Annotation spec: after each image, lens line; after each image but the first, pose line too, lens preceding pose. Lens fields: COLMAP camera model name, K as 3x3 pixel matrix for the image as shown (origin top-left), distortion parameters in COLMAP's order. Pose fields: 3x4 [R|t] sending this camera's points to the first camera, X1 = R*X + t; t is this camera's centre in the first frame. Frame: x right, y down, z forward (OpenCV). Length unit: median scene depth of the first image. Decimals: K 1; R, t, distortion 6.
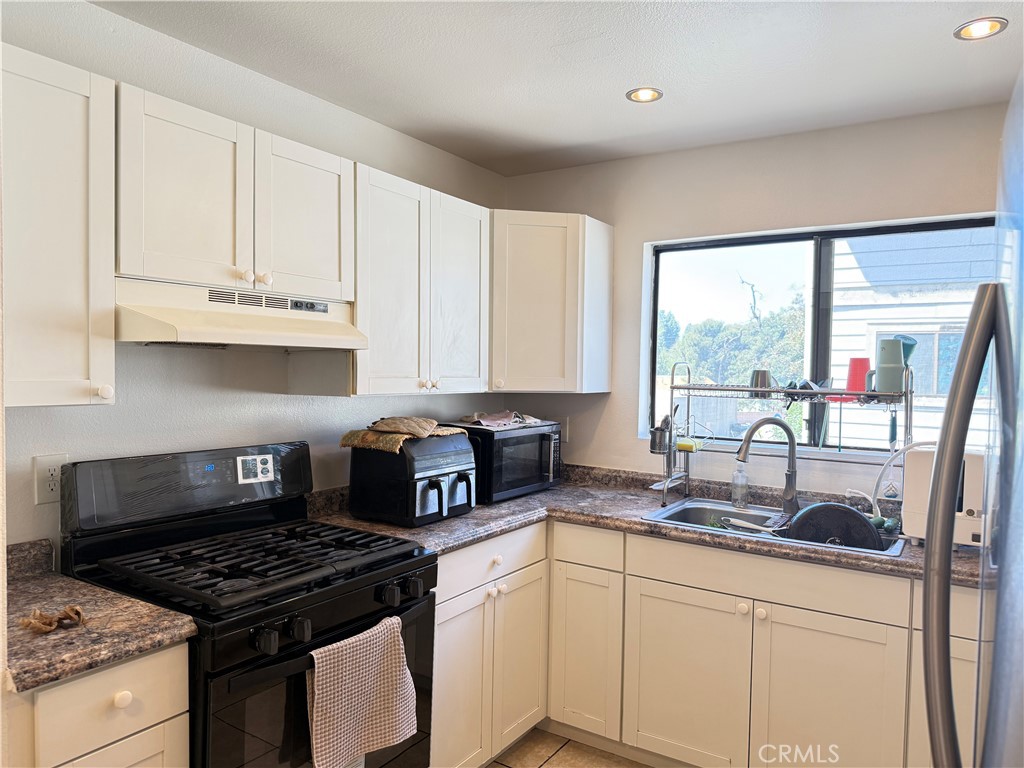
lens RADIAL K [[718.4, 0, 516.9], [0, 718.4, 389.5], [0, 0, 1]] dist [0.148643, -0.212334]
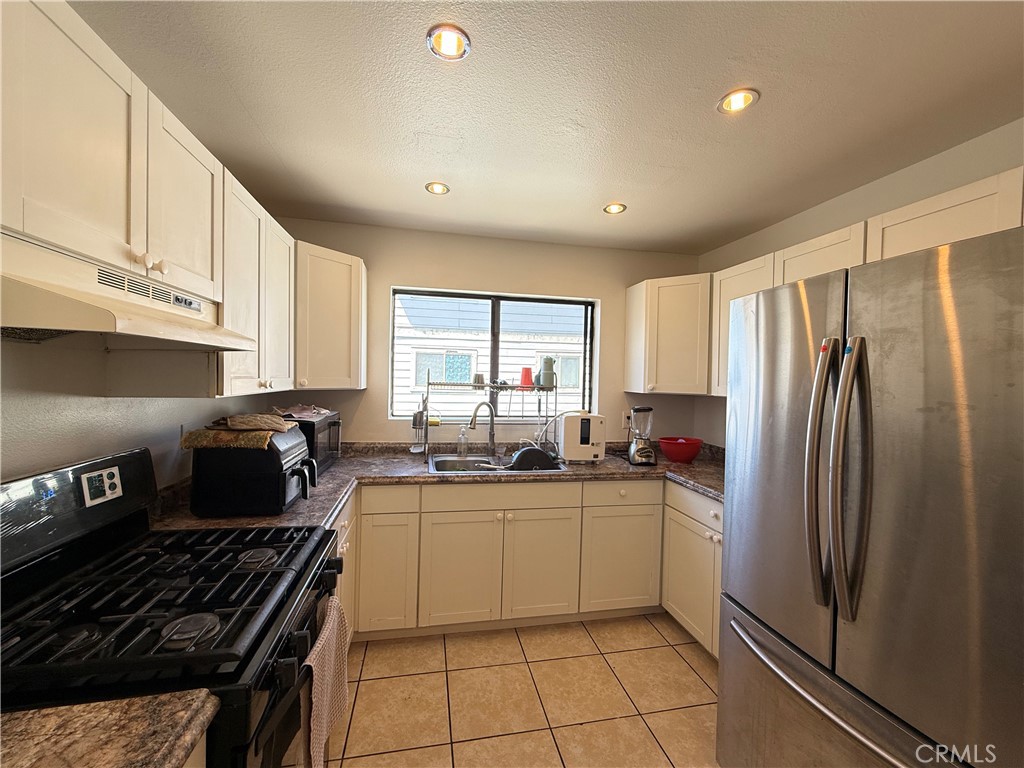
lens RADIAL K [[421.7, 0, 512.0], [0, 421.7, 384.0], [0, 0, 1]] dist [-0.002834, 0.004498]
pose [[0.718288, -0.010267, 0.695671, -0.323551], [0.008177, 0.999947, 0.006315, -0.008616], [-0.695698, 0.001153, 0.718333, 0.283957]]
